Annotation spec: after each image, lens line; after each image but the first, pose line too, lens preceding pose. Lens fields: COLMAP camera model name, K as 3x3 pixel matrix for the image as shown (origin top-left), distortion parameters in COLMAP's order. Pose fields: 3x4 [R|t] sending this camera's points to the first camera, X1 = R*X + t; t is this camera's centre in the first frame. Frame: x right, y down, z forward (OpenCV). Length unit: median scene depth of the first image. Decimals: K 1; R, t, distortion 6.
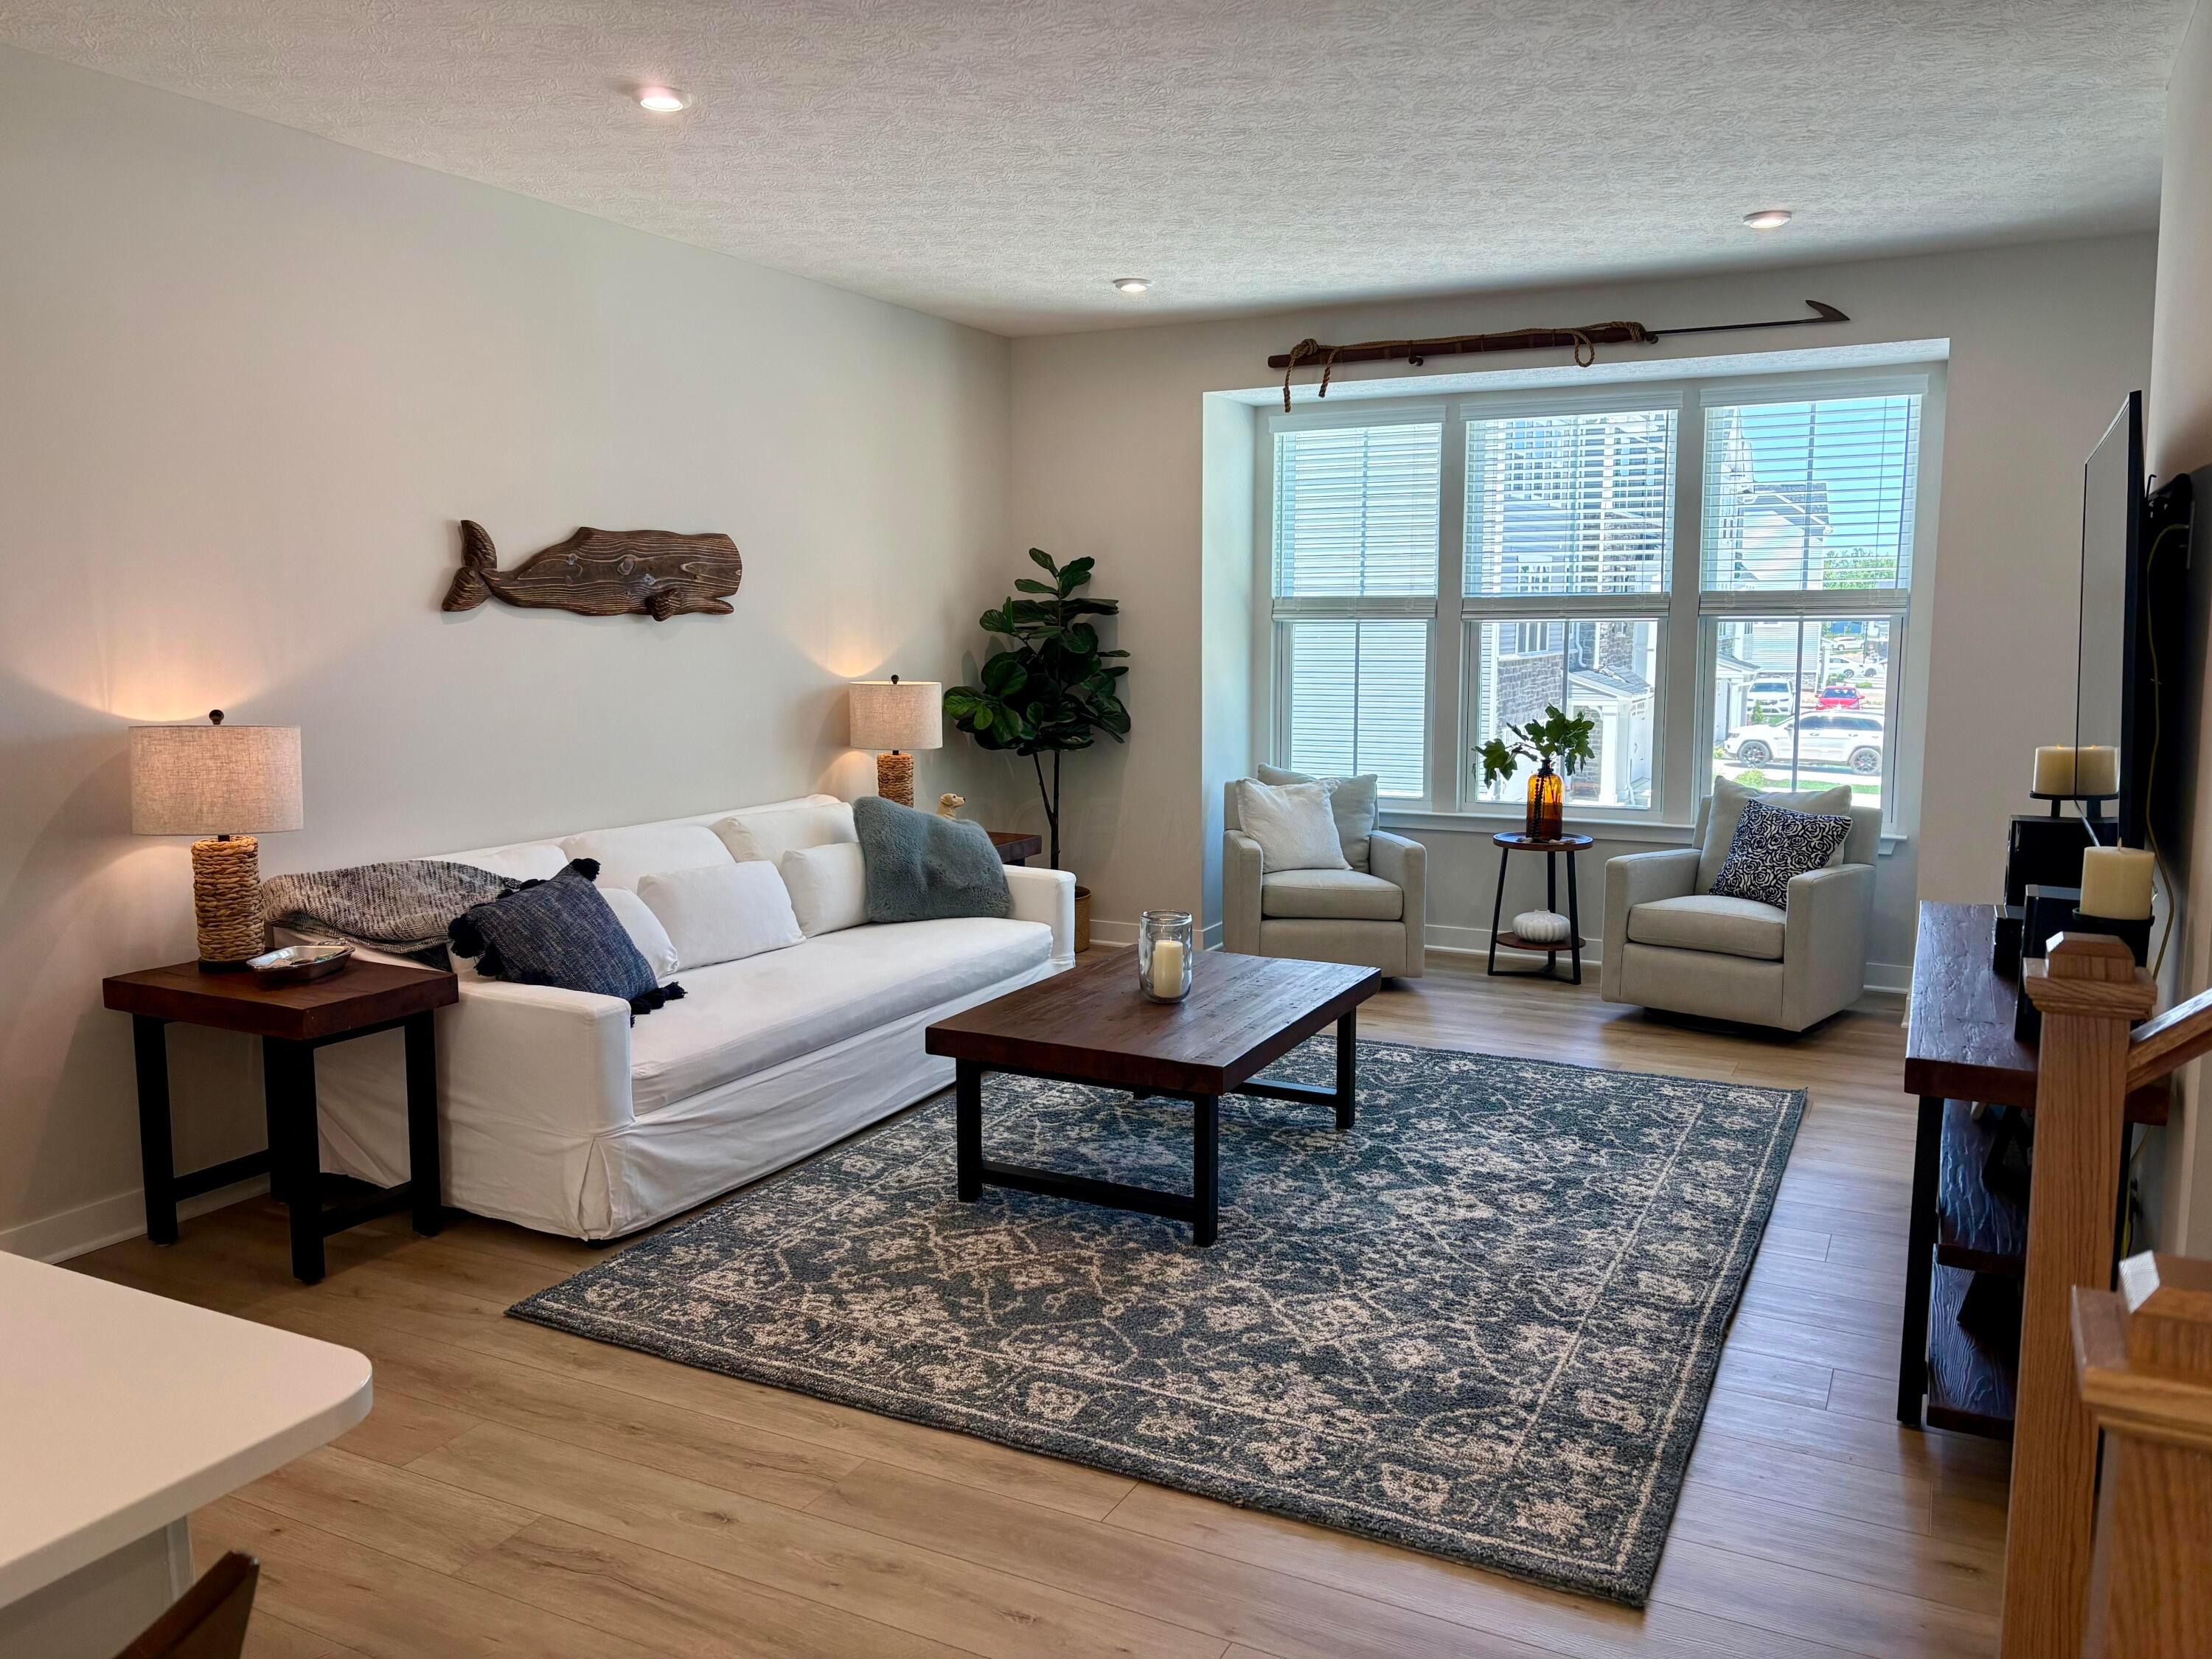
lens RADIAL K [[1671.8, 0, 1106.0], [0, 1671.8, 829.5], [0, 0, 1]] dist [0.038192, 0.004245]
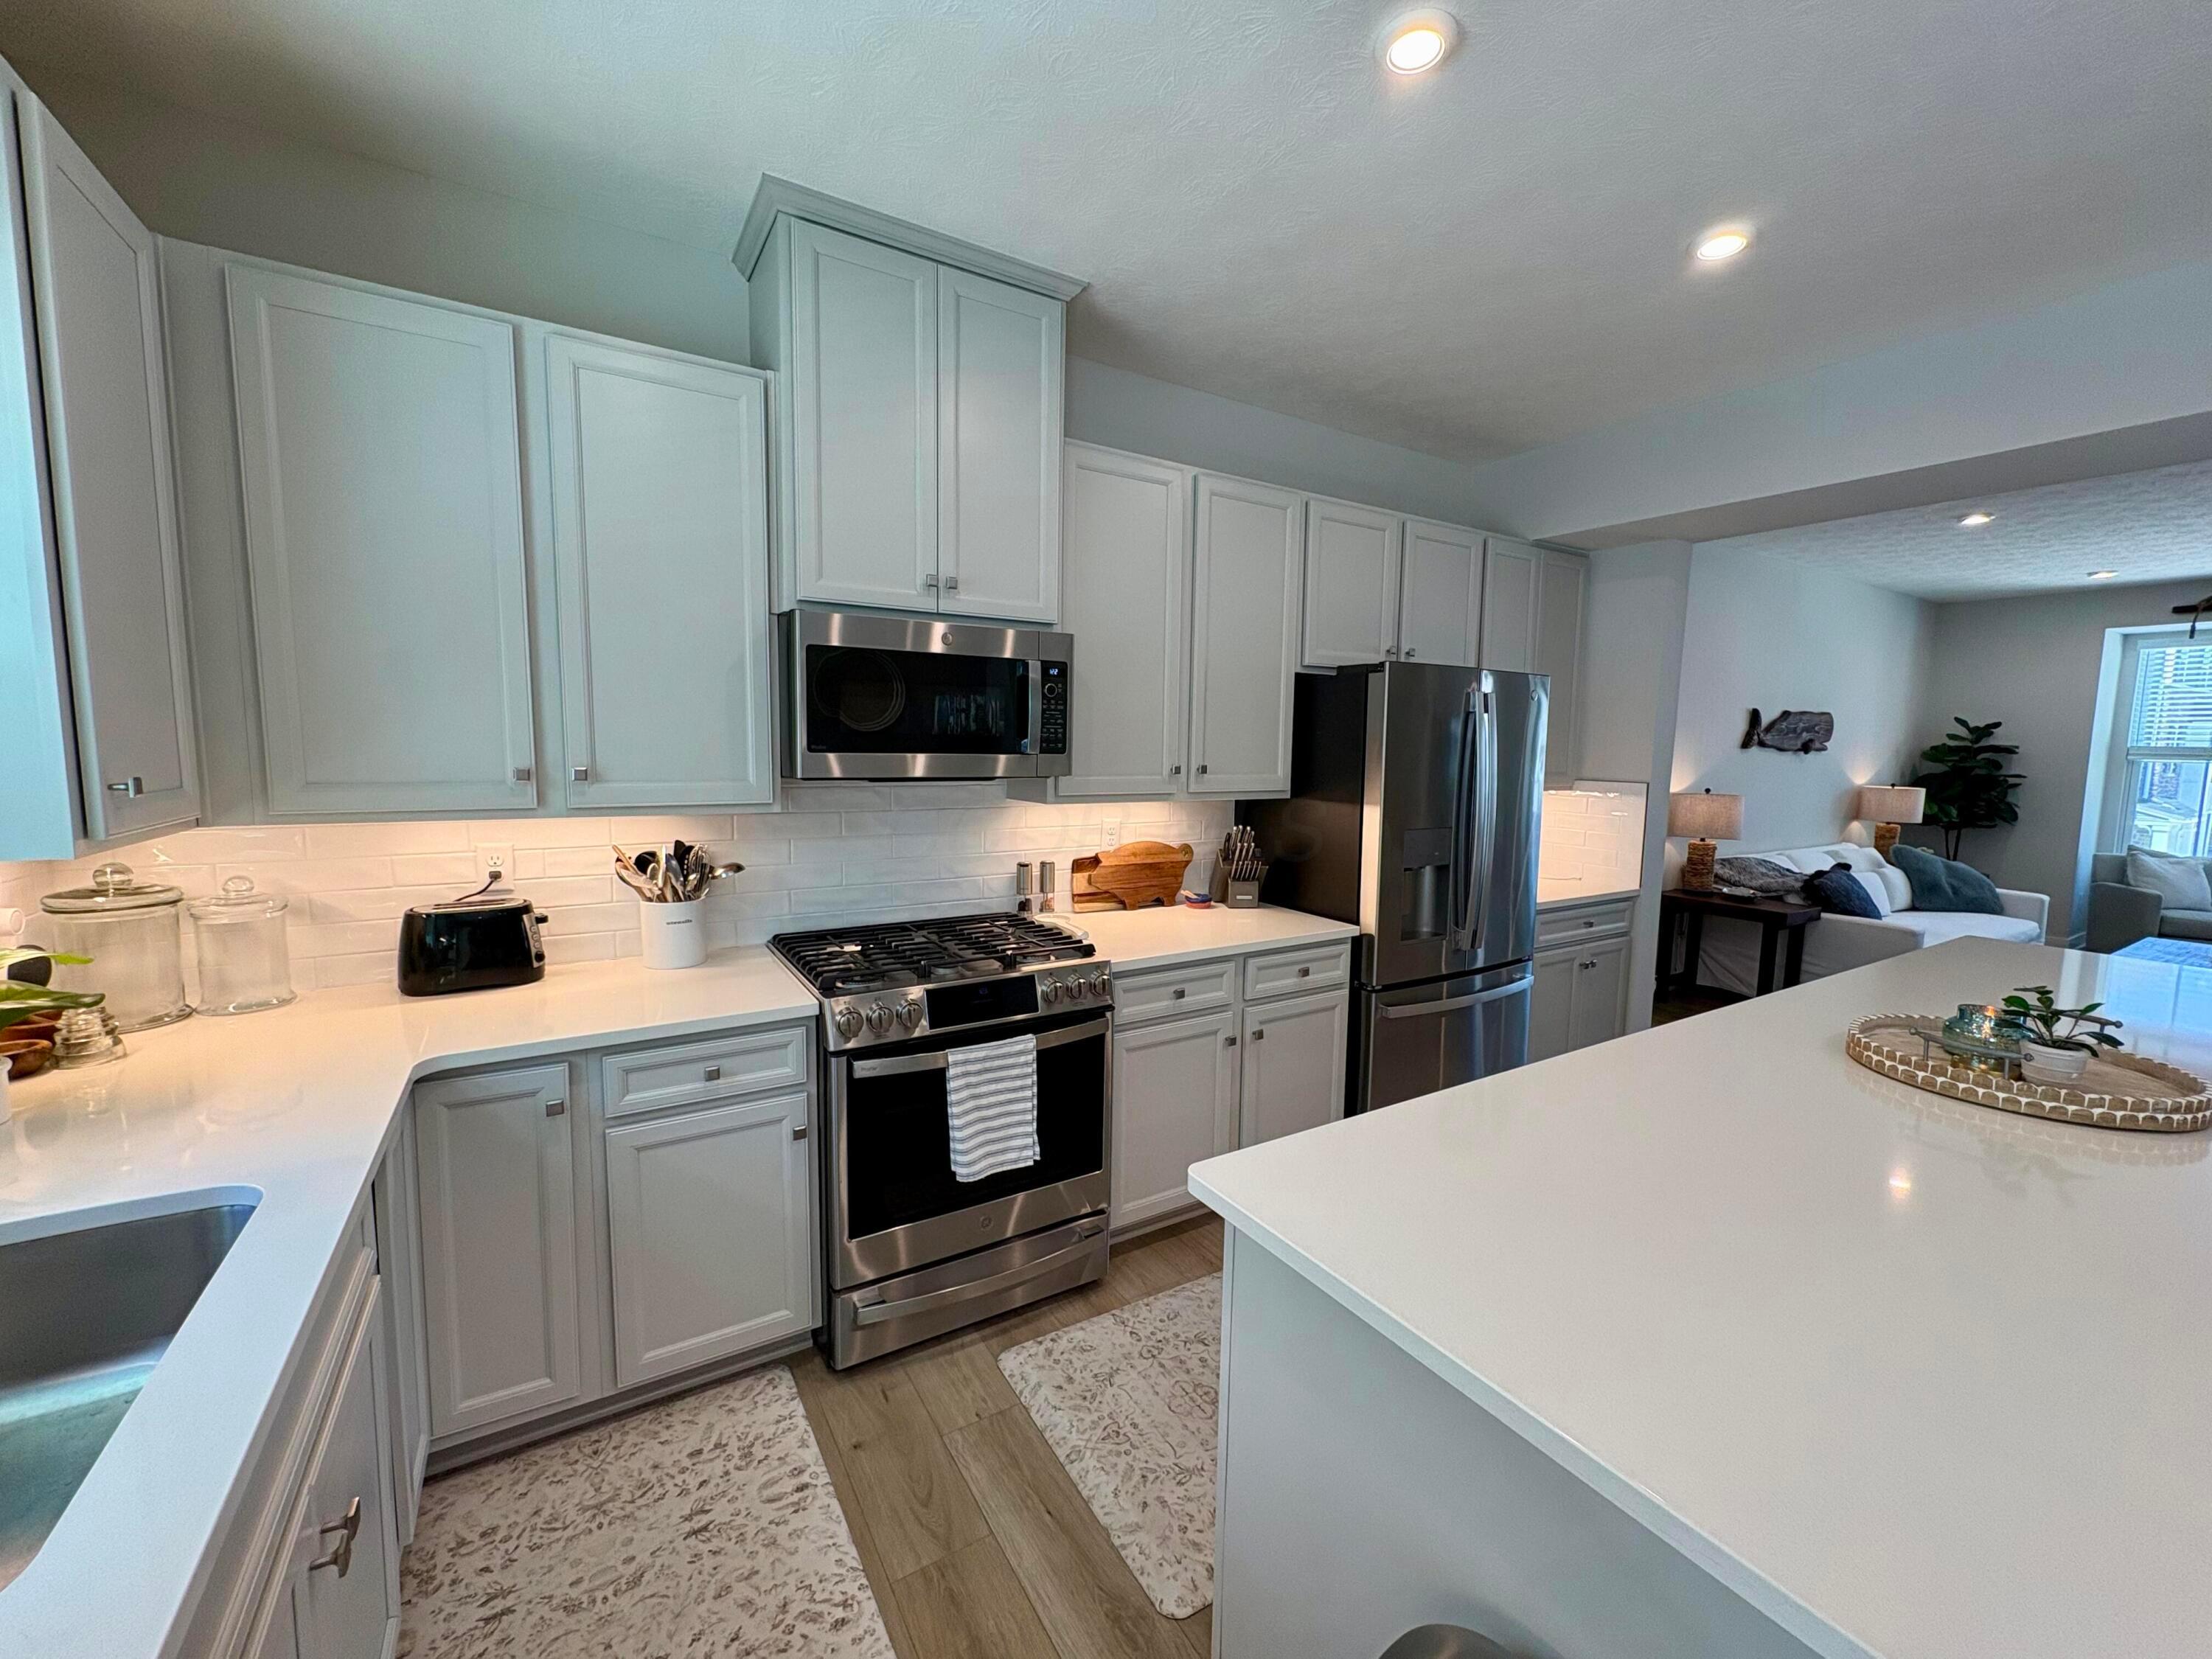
lens RADIAL K [[889.8, 0, 1106.0], [0, 889.8, 829.5], [0, 0, 1]] dist [-0.001879, -0.000333]
pose [[0.854629, 0.065183, -0.515131, -0.515502], [-0.082416, 0.996541, -0.010635, 0.063387], [0.512656, 0.051544, 0.857045, -0.464115]]
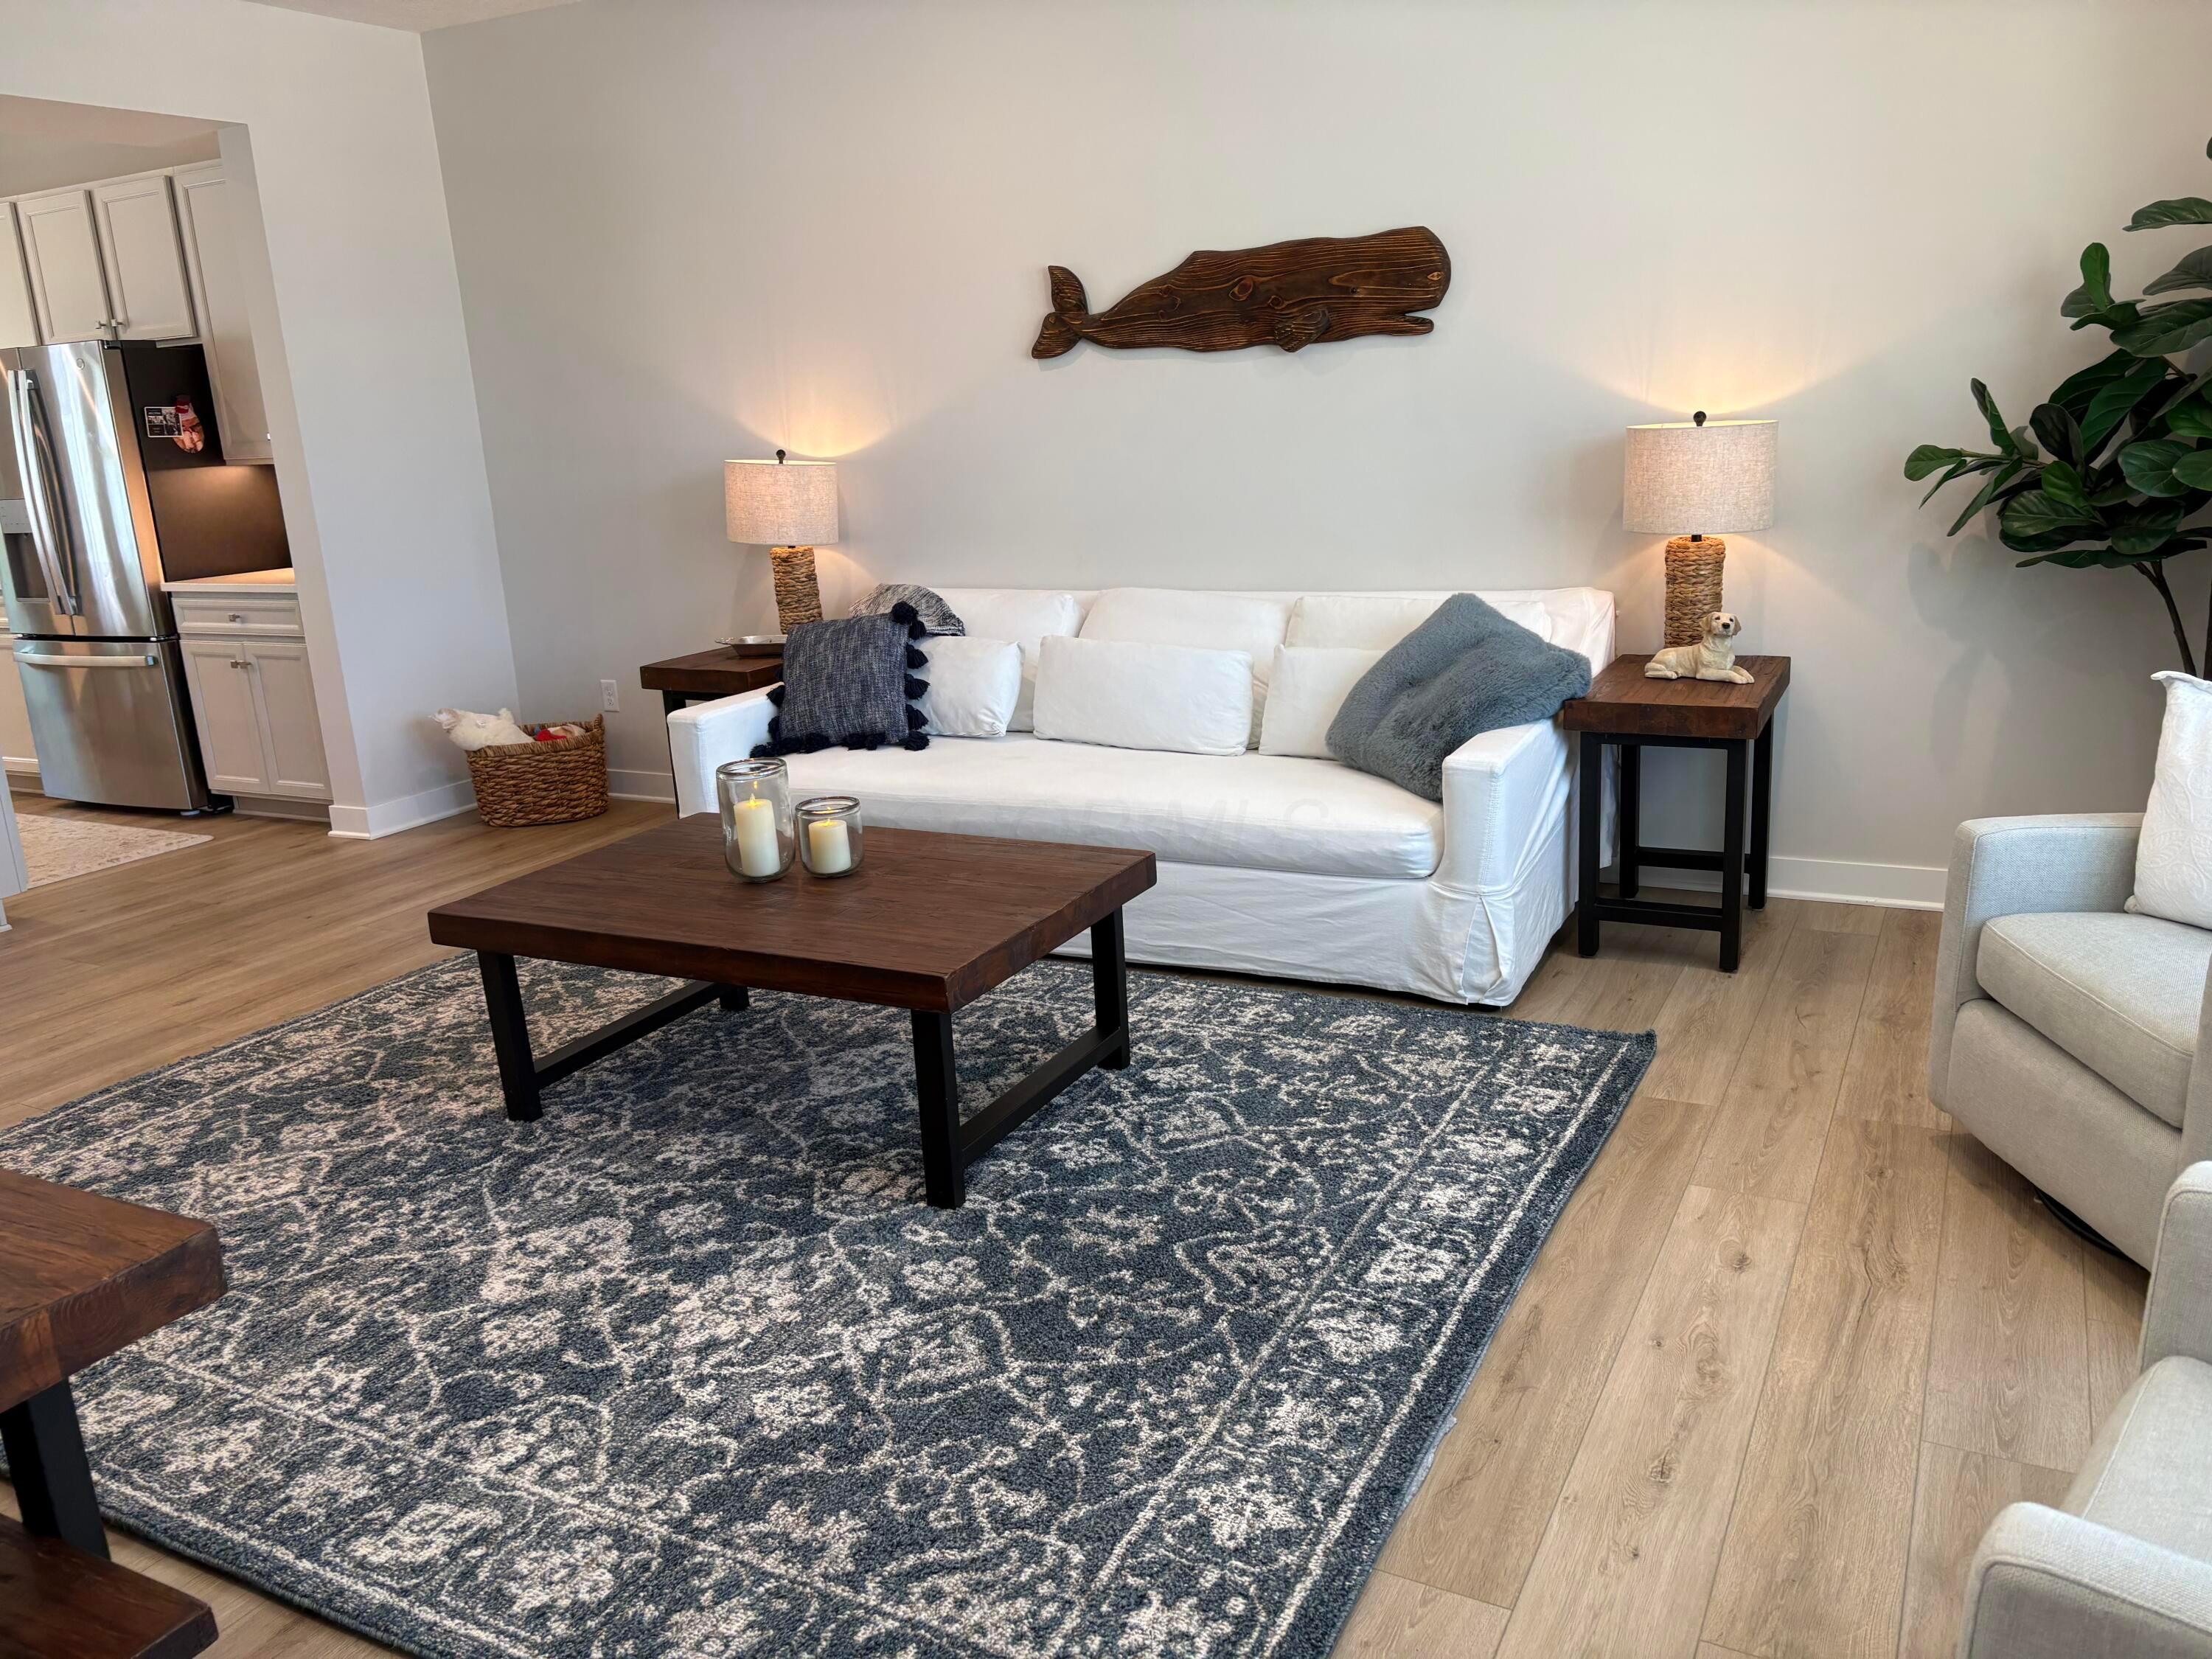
lens RADIAL K [[1671.8, 0, 1106.0], [0, 1671.8, 829.5], [0, 0, 1]] dist [0.038192, 0.004245]
pose [[-0.013540, 0.250471, -0.968029, 0.725081], [-0.076580, 0.965015, 0.250763, -0.114475], [0.996971, 0.077527, 0.006115, 1.088628]]
